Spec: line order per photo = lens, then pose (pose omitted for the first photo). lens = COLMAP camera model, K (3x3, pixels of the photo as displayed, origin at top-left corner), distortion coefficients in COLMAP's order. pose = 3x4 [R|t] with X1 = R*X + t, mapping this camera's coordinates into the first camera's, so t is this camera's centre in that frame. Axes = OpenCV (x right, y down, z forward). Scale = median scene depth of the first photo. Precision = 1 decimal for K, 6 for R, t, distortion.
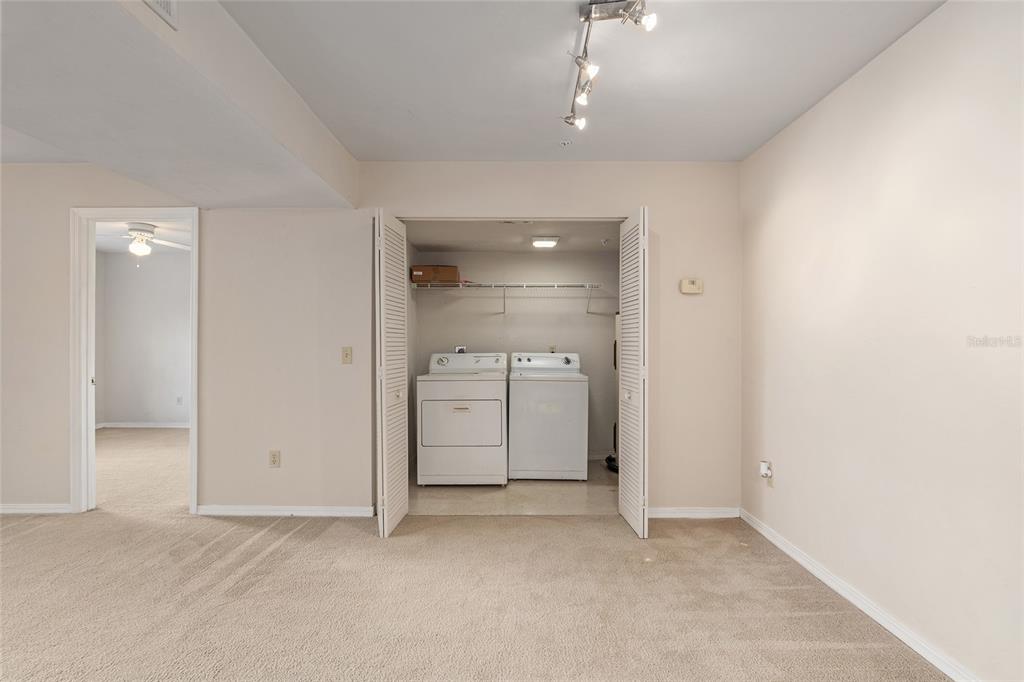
lens RADIAL K [[475.1, 0, 507.5], [0, 475.1, 340.7], [0, 0, 1]] dist [-0.016625, 0.003529]
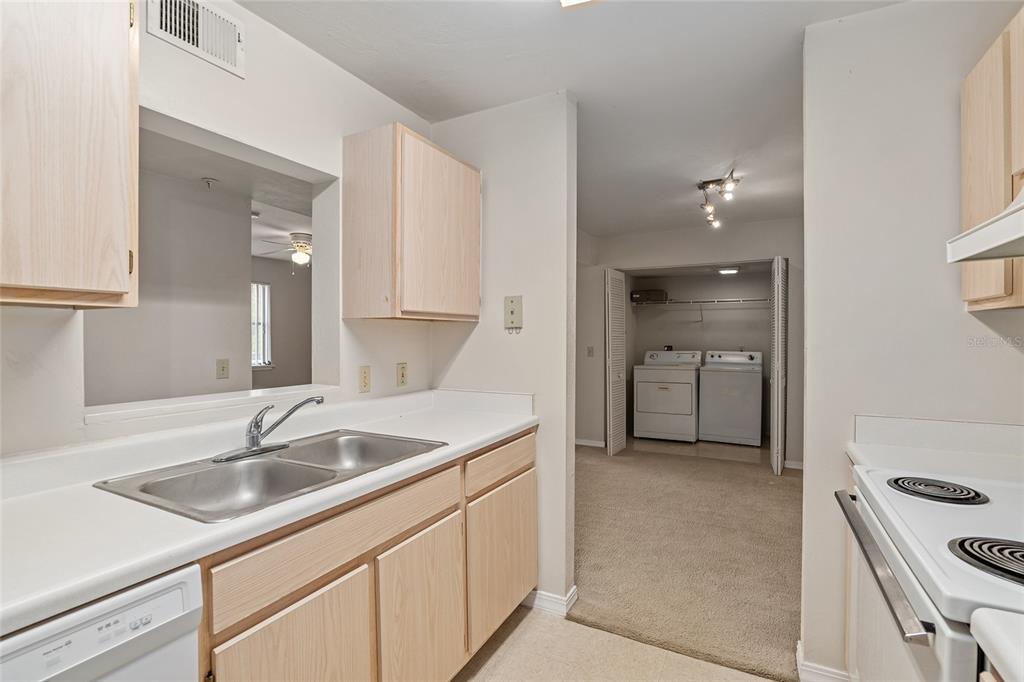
lens RADIAL K [[475.1, 0, 513.7], [0, 475.1, 336.2], [0, 0, 1]] dist [-0.016625, 0.003529]
pose [[0.885937, -0.001354, -0.463804, 0.167794], [0.002505, 0.999995, 0.001866, -0.023190], [0.463800, -0.002815, 0.885936, -0.510910]]
